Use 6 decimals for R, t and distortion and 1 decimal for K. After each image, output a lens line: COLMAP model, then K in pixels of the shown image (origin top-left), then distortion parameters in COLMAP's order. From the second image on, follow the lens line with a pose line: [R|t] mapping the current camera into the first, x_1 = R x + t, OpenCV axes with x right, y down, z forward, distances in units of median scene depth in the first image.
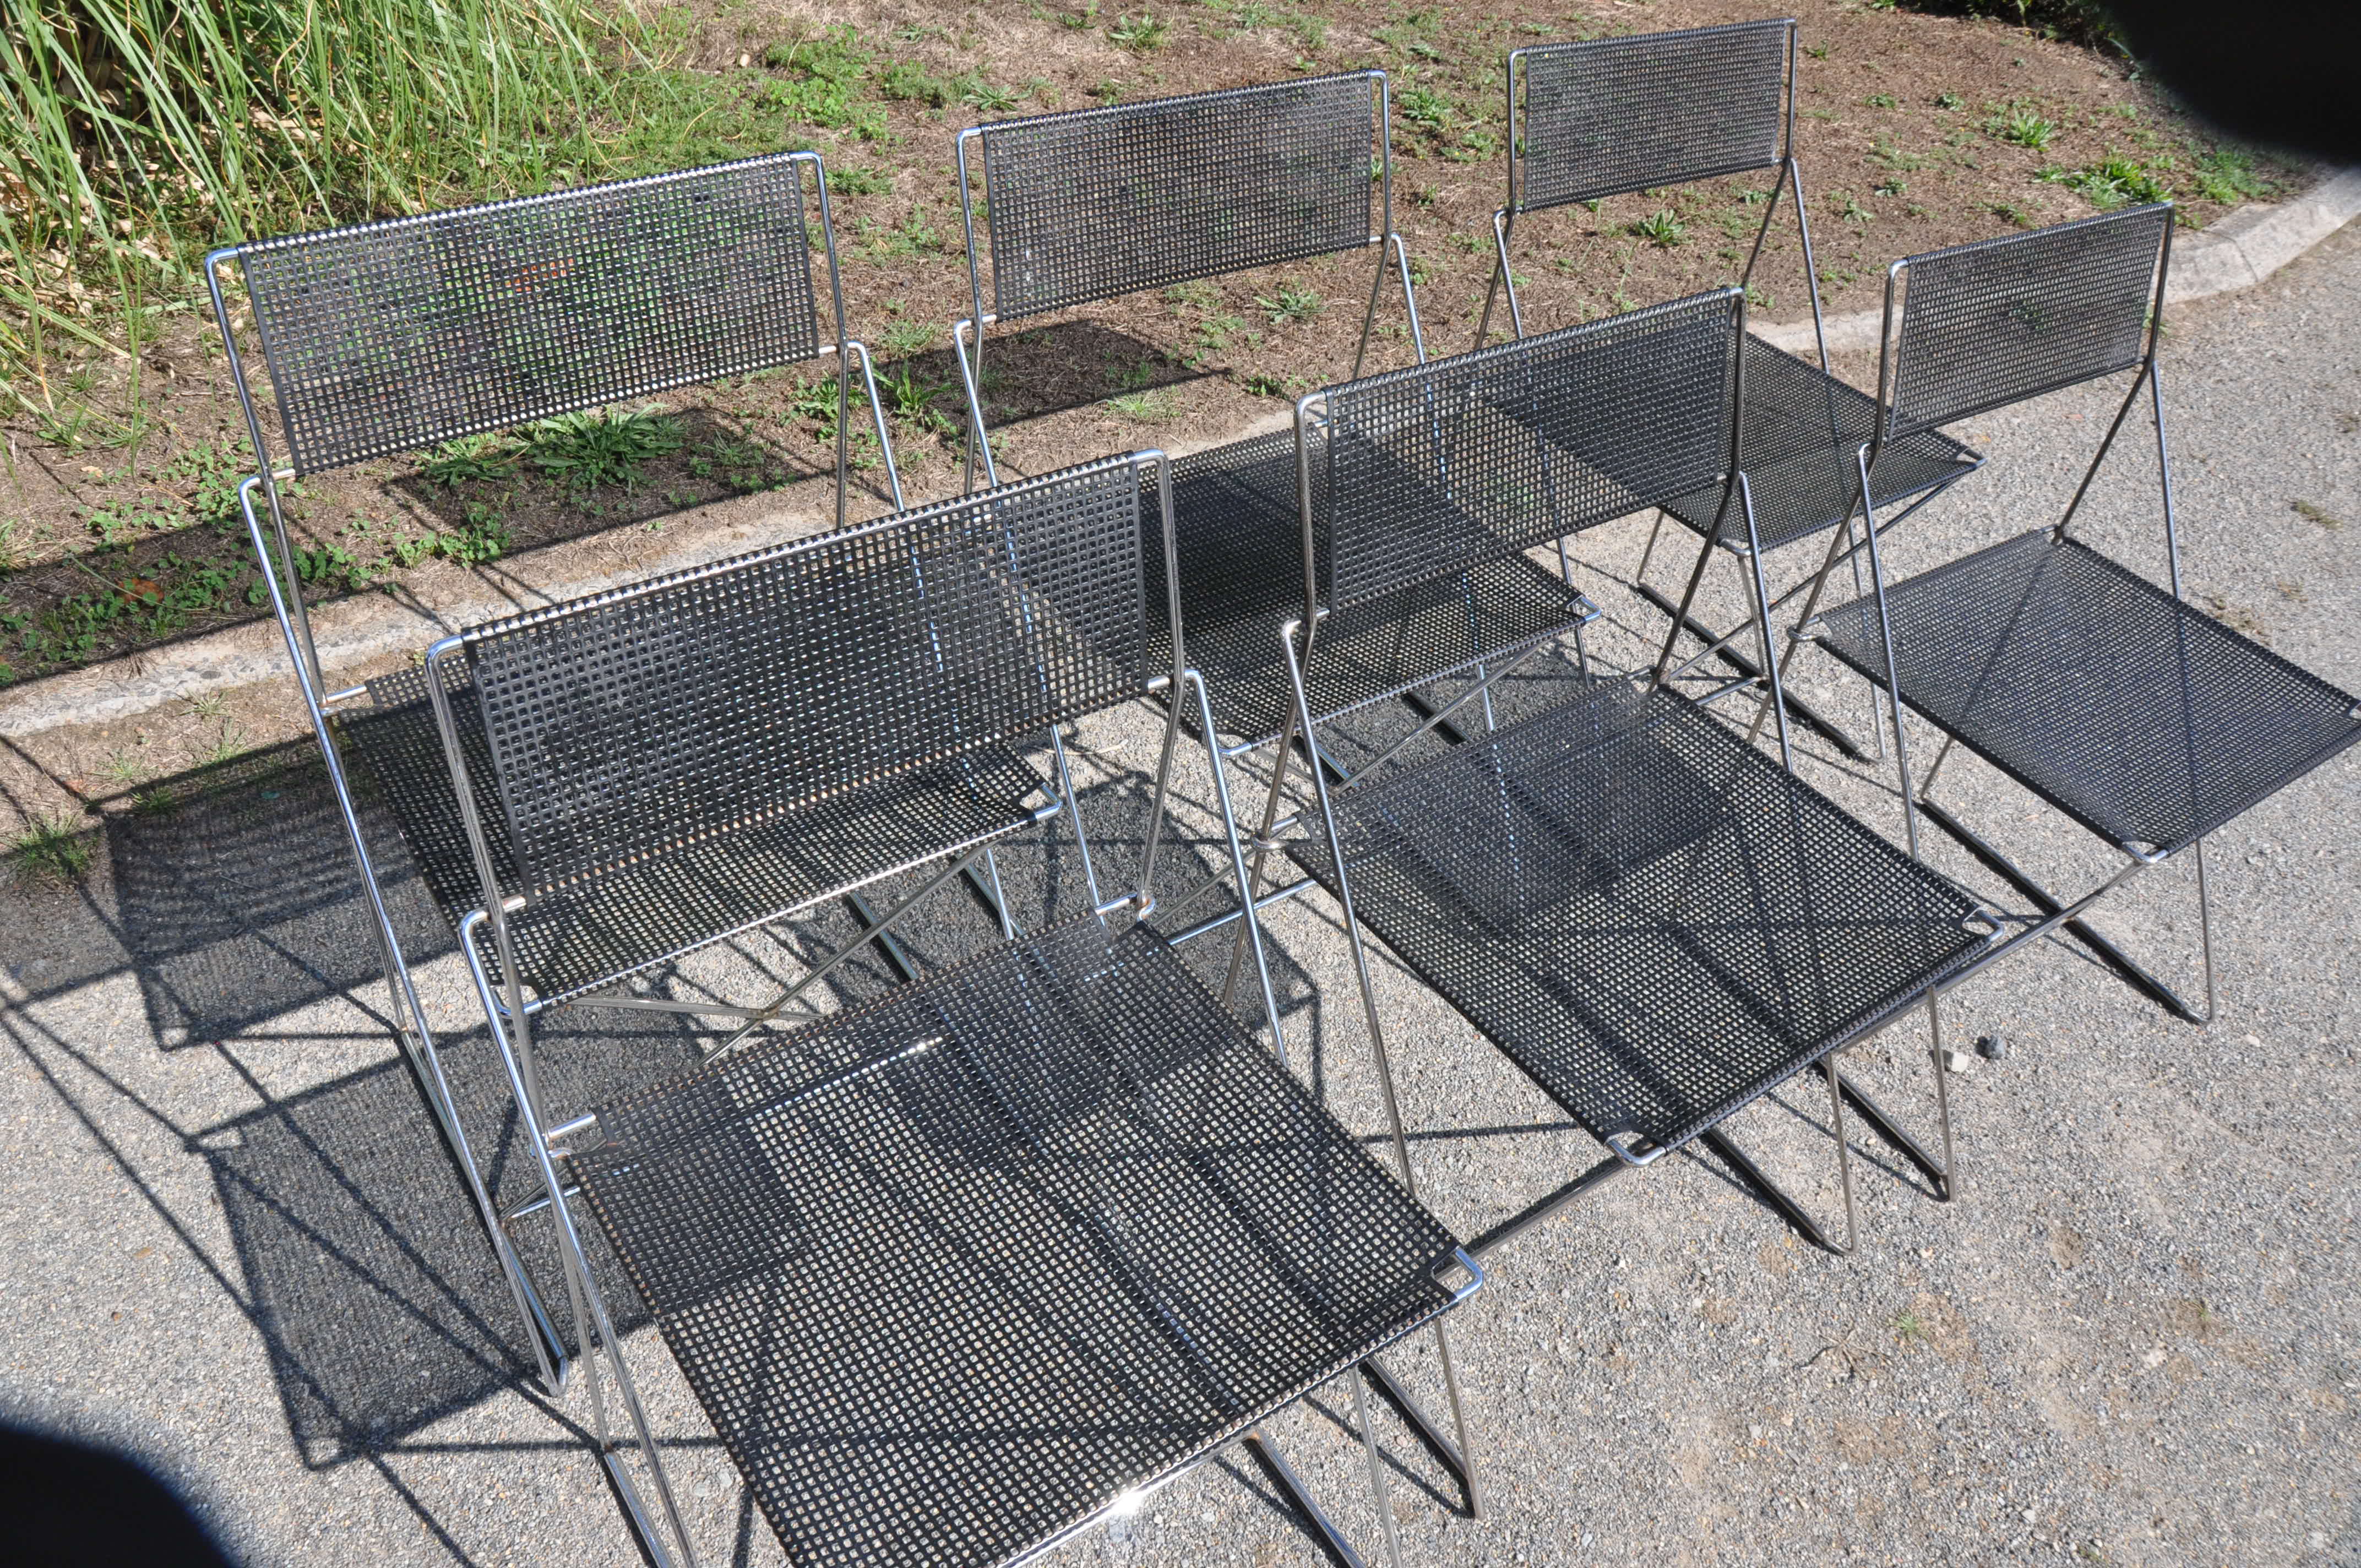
lens RADIAL K [[1773.9, 0, 1180.5], [0, 1773.9, 784.0], [0, 0, 1]] dist [-0.147532, 0.078039]
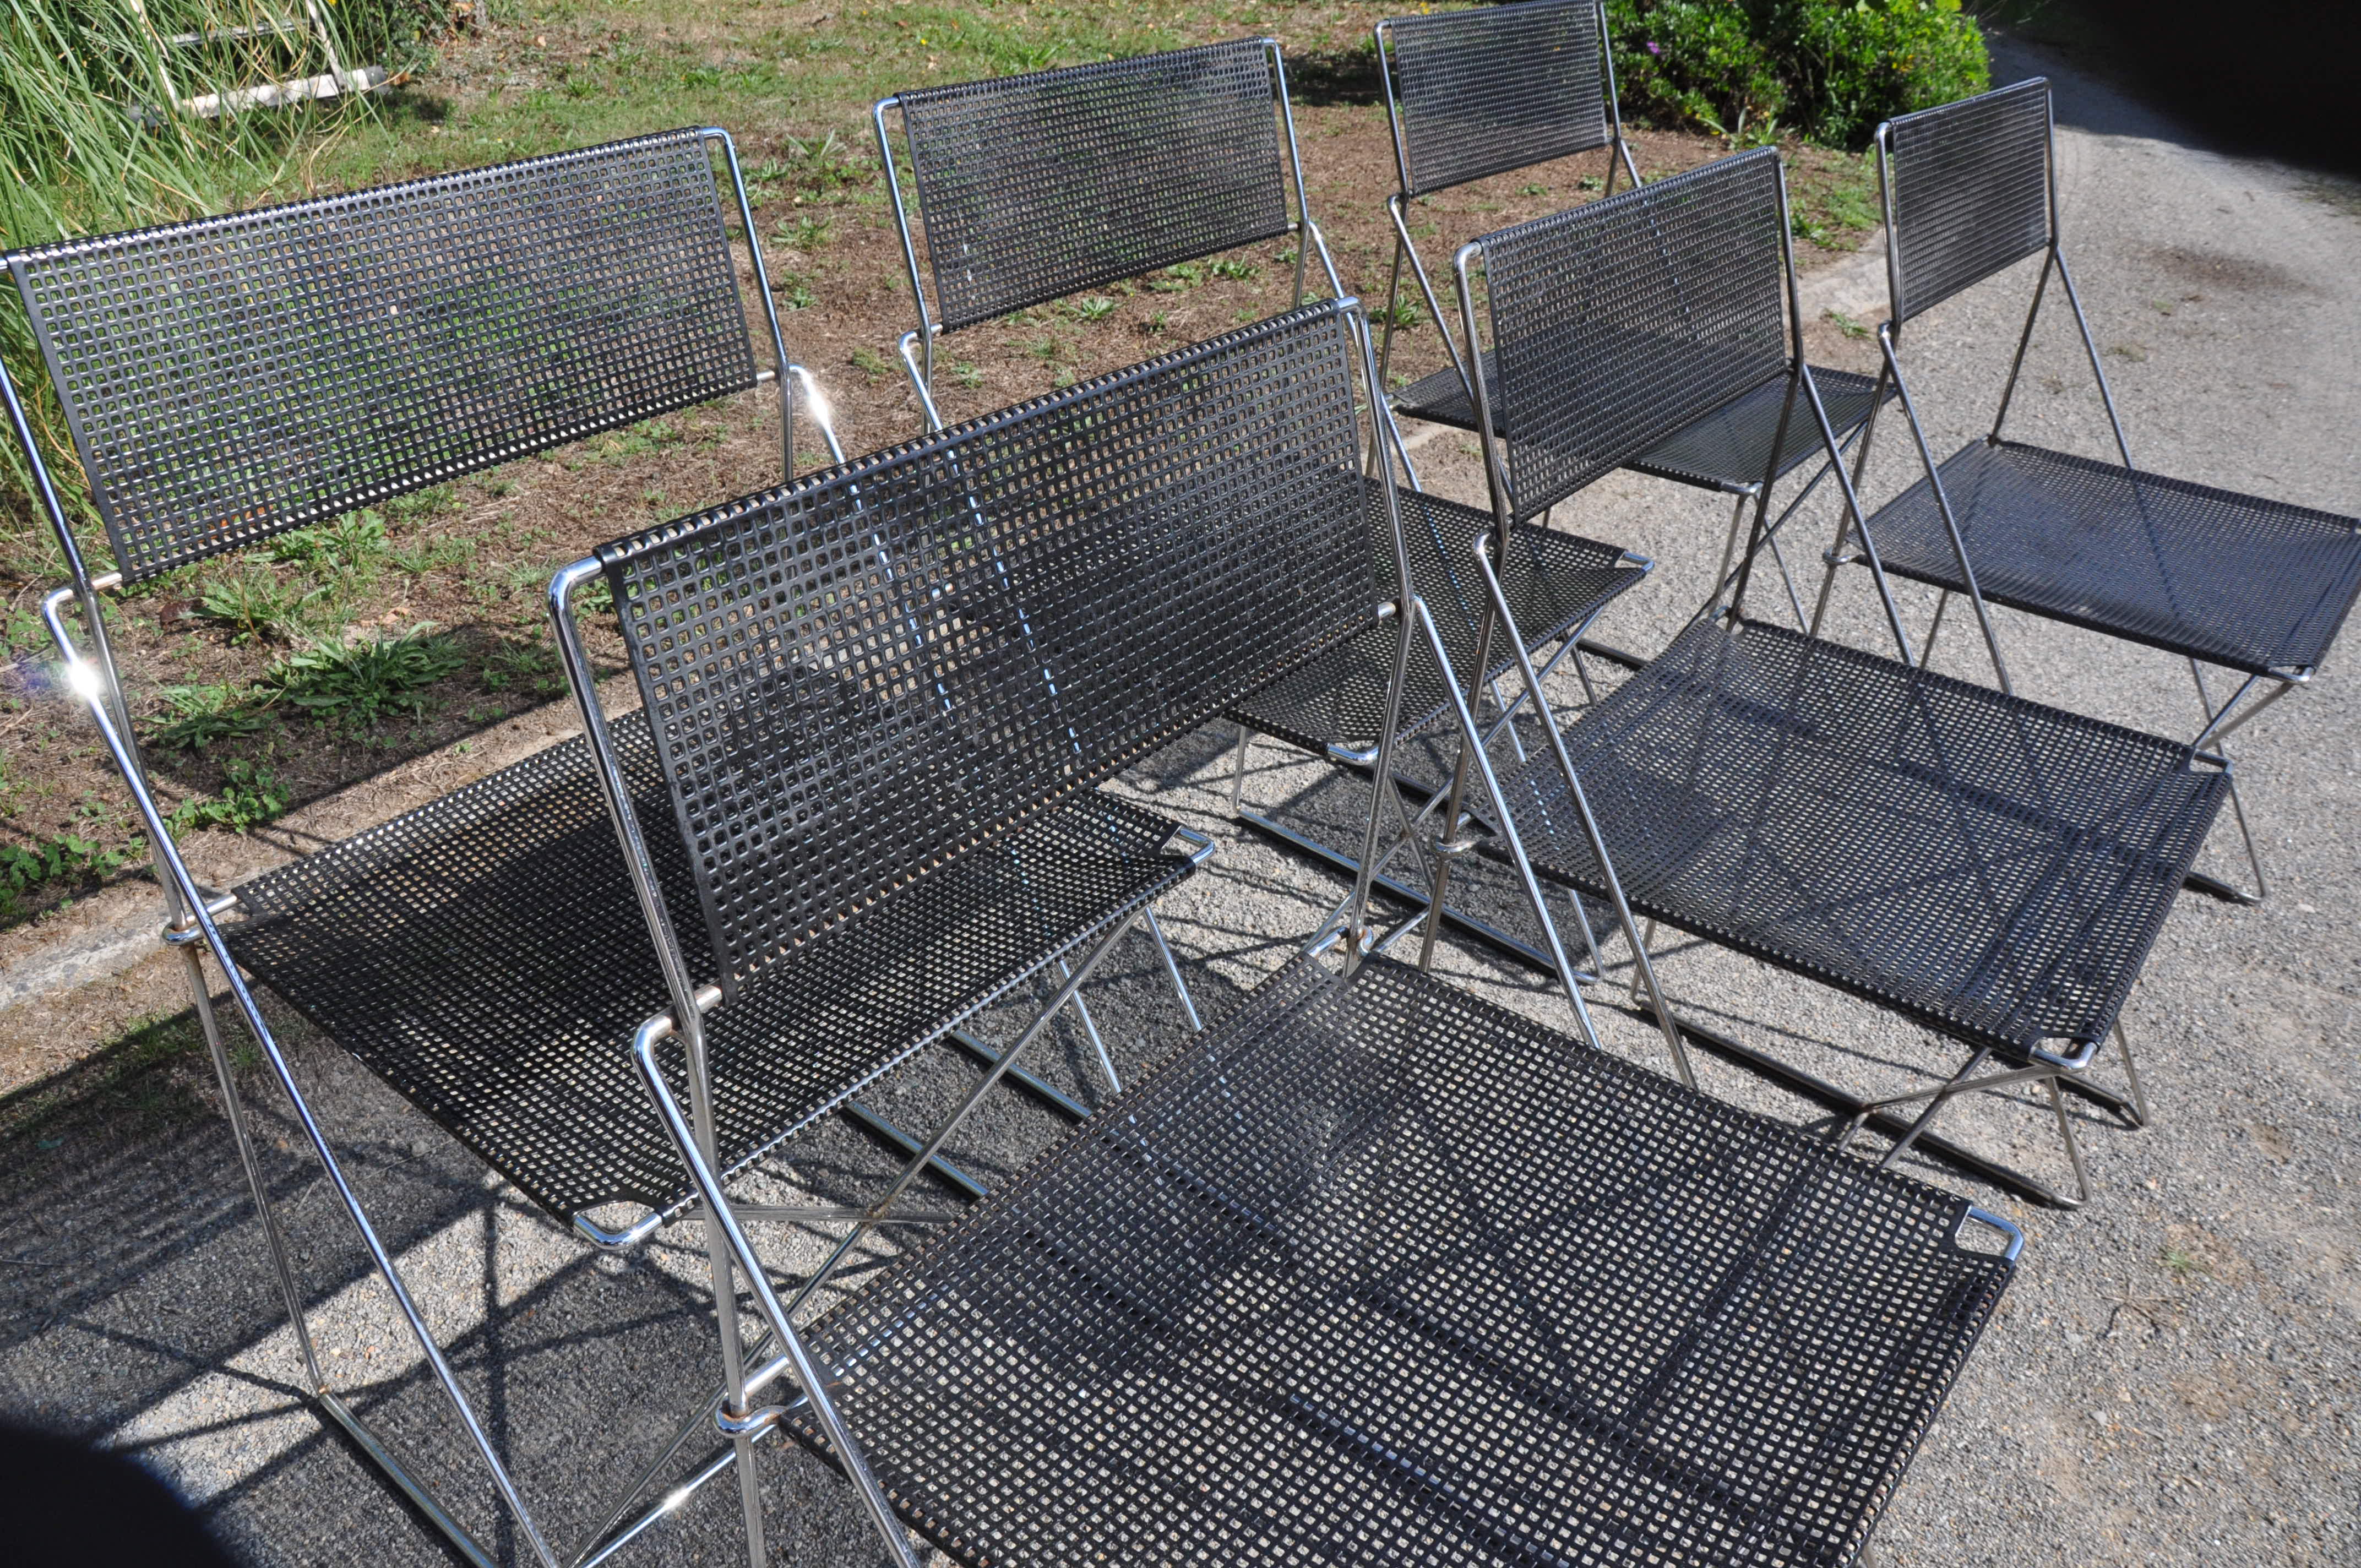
lens RADIAL K [[1773.9, 0, 1180.5], [0, 1773.9, 784.0], [0, 0, 1]] dist [-0.147532, 0.078039]
pose [[0.958896, -0.202329, 0.198952, -0.159028], [0.229039, 0.965775, -0.121735, 0.053623], [-0.167513, 0.162299, 0.972419, 0.162103]]
